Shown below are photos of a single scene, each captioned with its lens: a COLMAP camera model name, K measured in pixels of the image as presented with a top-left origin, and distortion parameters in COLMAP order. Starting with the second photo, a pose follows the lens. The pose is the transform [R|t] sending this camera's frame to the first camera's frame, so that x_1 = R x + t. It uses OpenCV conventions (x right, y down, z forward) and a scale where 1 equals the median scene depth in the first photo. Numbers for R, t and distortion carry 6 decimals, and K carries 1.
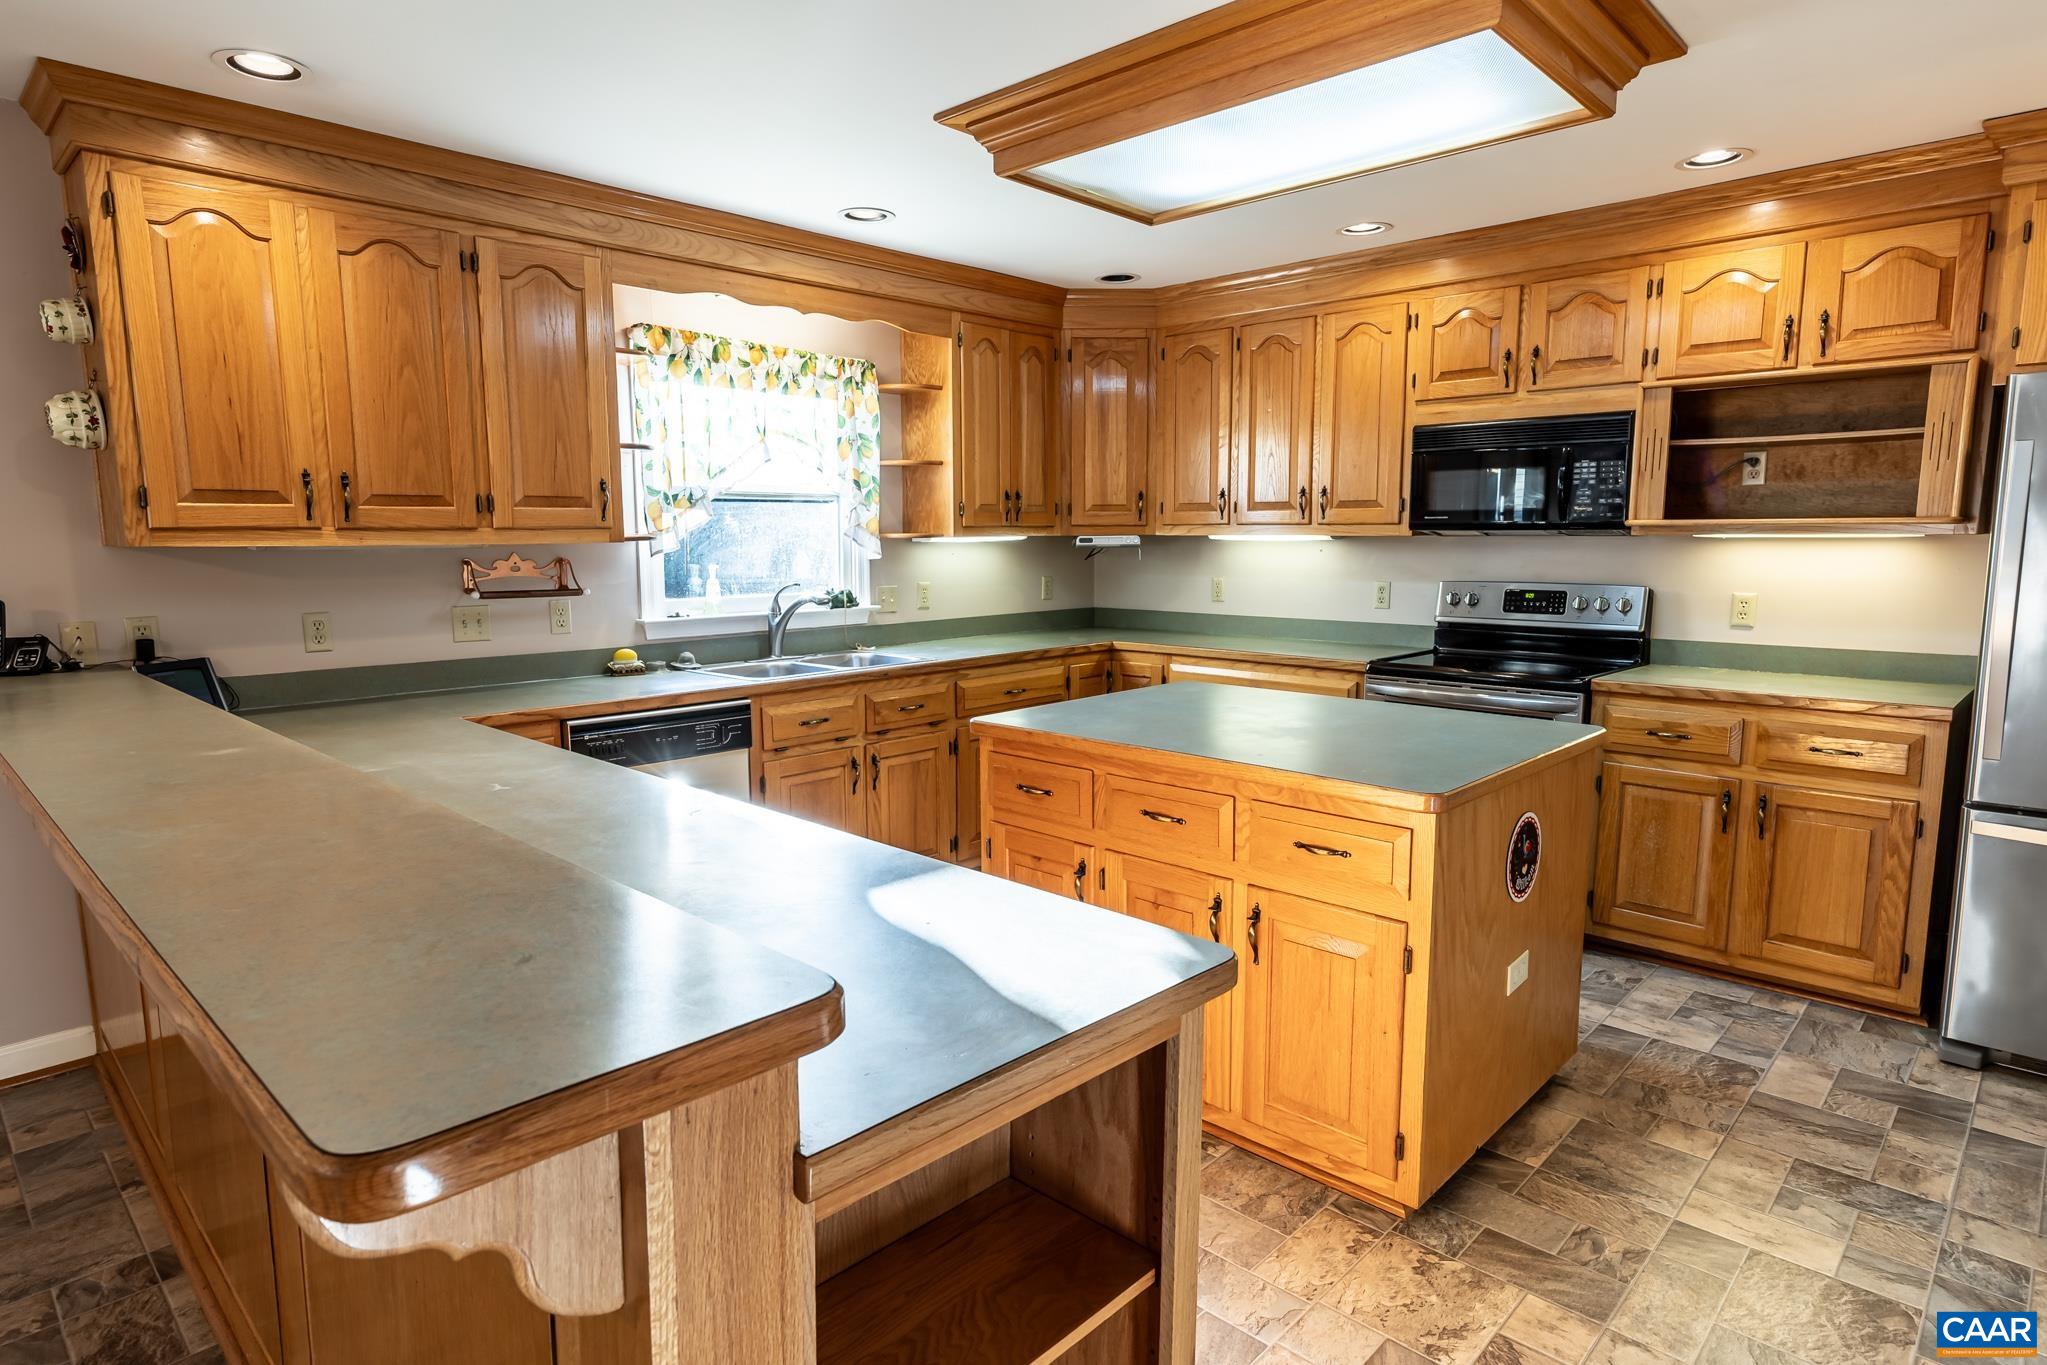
lens RADIAL K [[1080.9, 0, 1023.5], [0, 1080.9, 682.5], [0, 0, 1]] dist [-0.012165, 0.001066]
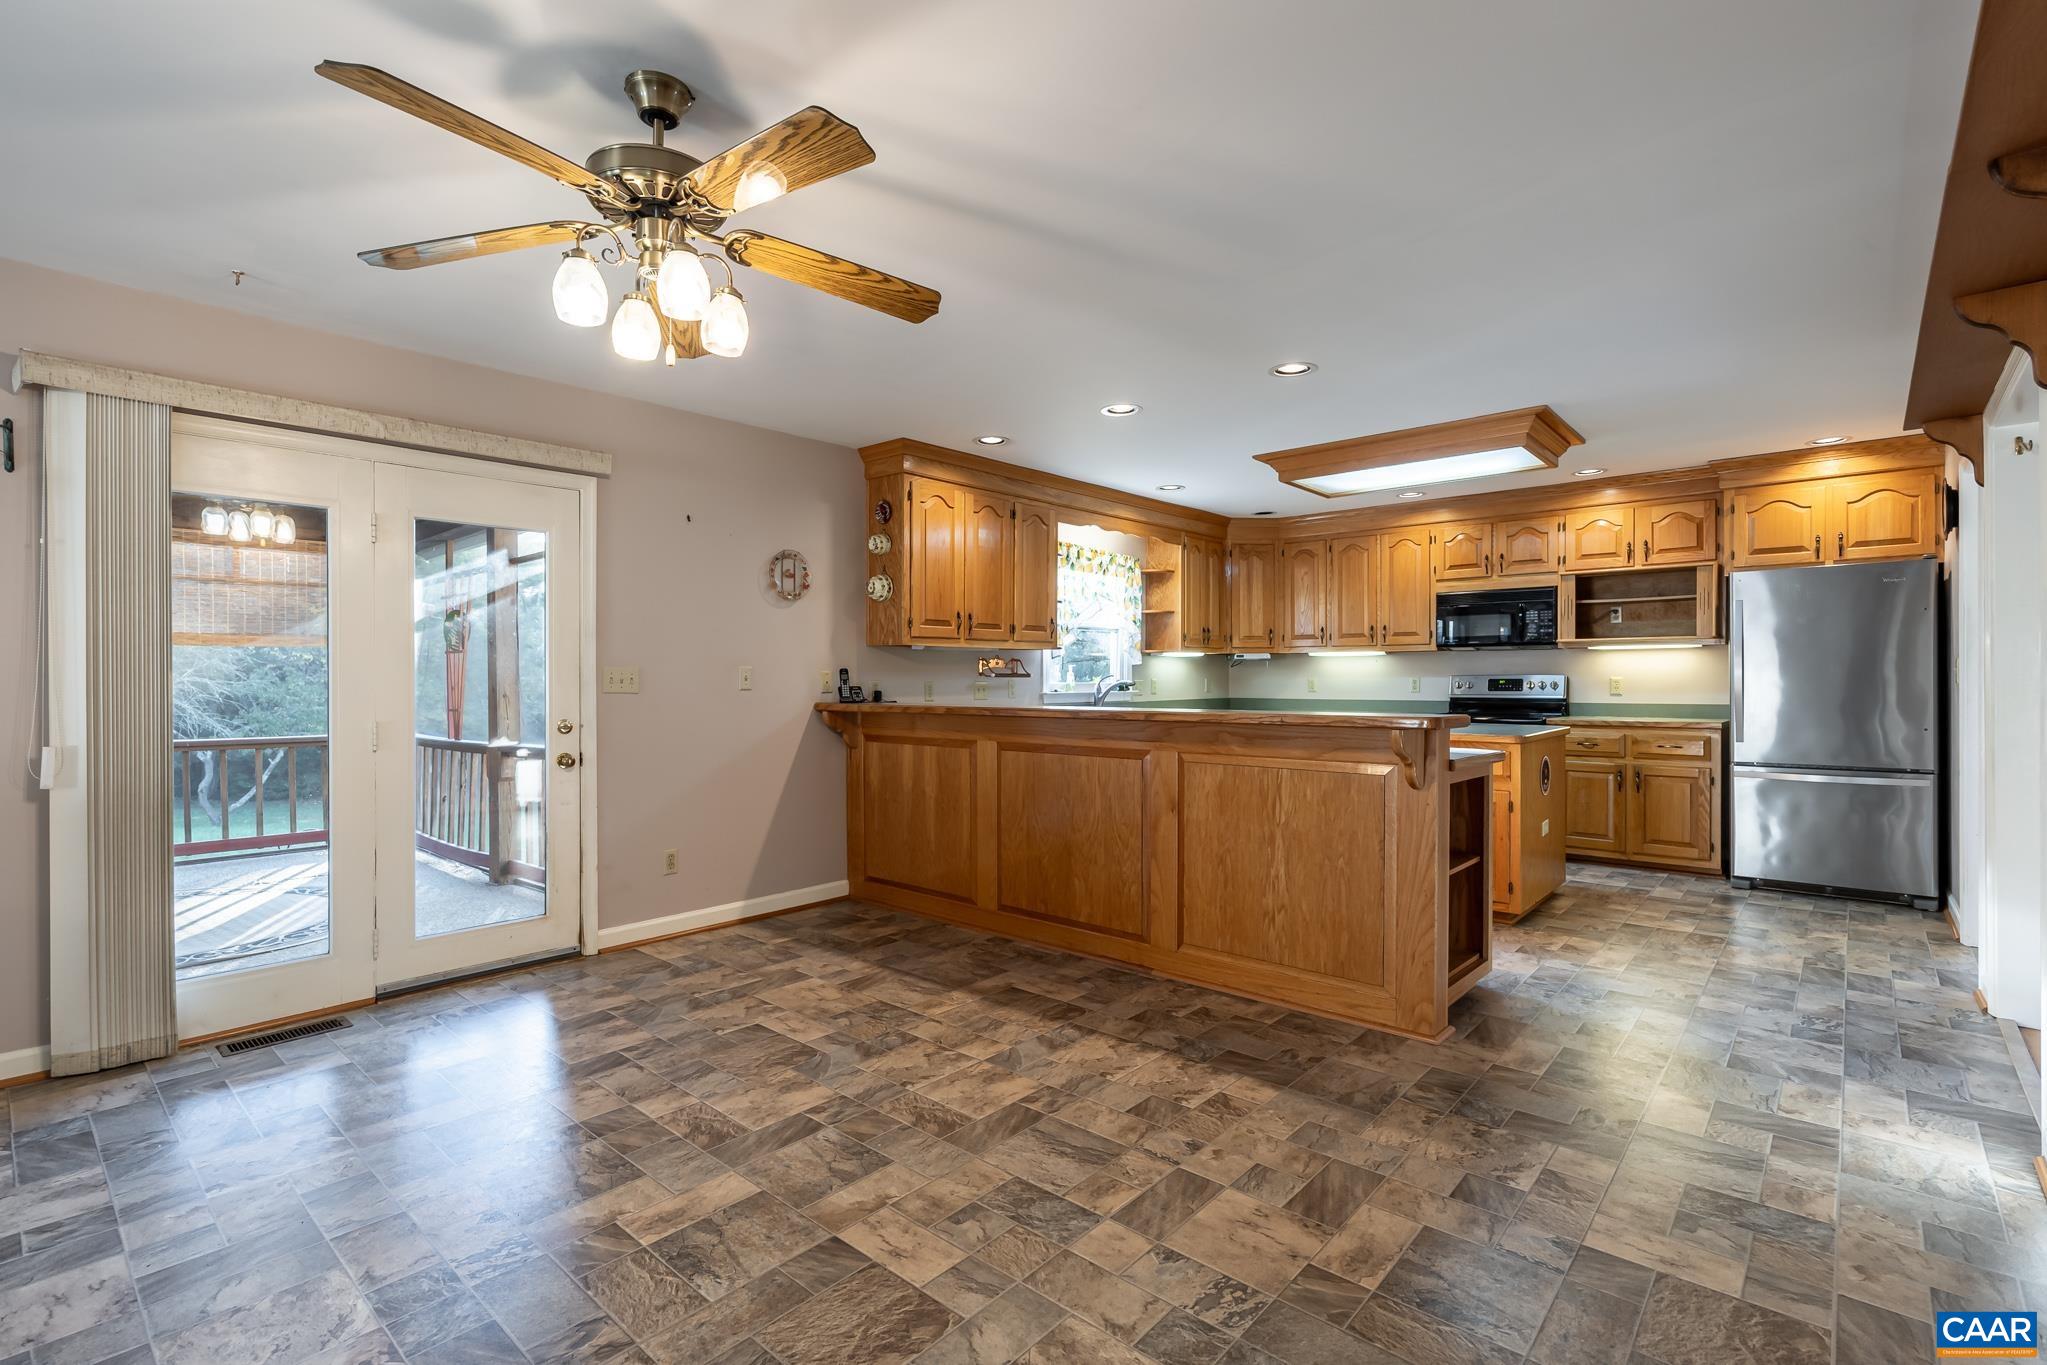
lens RADIAL K [[952.0, 0, 1023.5], [0, 952.0, 682.5], [0, 0, 1]] dist [0.020818, 0.000109]
pose [[0.998660, 0.000313, 0.051742, -0.486557], [0.006584, 0.991084, -0.133079, 0.148255], [-0.051322, 0.133242, 0.989754, -0.655152]]
